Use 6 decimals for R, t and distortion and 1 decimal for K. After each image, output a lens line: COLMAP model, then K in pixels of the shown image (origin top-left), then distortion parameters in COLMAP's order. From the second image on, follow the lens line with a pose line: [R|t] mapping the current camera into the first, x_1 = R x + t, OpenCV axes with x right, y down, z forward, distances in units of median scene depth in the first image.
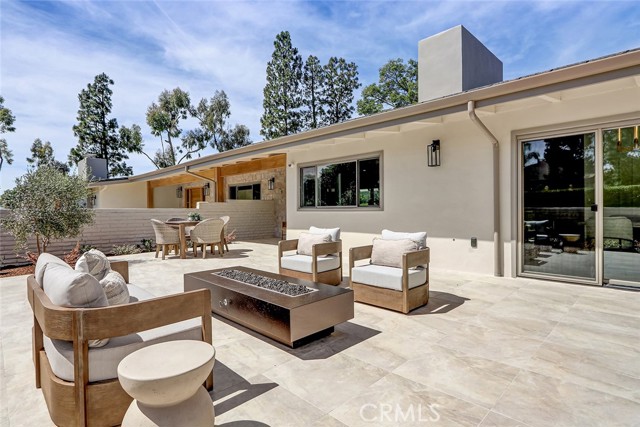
lens RADIAL K [[333.6, 0, 316.4], [0, 333.6, 211.1], [0, 0, 1]] dist [0.003462, 0.000548]
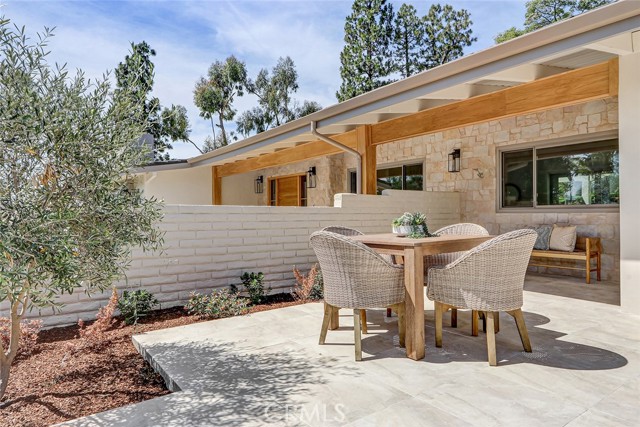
lens RADIAL K [[410.8, 0, 320.3], [0, 410.8, 213.1], [0, 0, 1]] dist [0.005352, 0.002436]
pose [[0.988271, 0.002756, -0.152682, -0.065571], [-0.004163, 0.999952, -0.008891, 0.001551], [0.152650, 0.009423, 0.988235, 0.091759]]
